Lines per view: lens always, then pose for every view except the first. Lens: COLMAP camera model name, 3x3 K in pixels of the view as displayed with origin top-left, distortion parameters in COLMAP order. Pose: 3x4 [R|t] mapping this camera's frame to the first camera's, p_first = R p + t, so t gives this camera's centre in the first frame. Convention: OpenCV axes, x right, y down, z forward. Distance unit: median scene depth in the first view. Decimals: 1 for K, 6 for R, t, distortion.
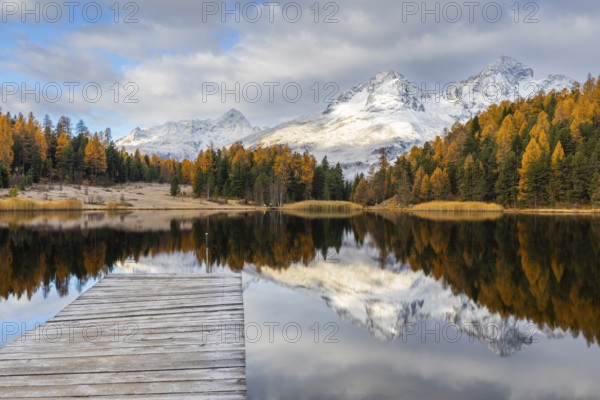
lens RADIAL K [[798.0, 0, 300.0], [0, 798.0, 200.0], [0, 0, 1]] dist [0.000444, -0.022991]
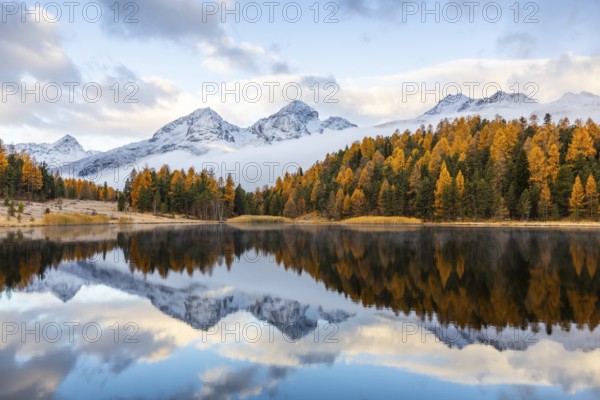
lens RADIAL K [[654.6, 0, 300.0], [0, 654.6, 200.0], [0, 0, 1]] dist [0.003061, 0.009760]
pose [[0.964048, 0.007335, 0.265627, -0.158820], [-0.001558, 0.999758, -0.021954, -0.000938], [-0.265724, 0.020751, 0.963826, 0.029861]]
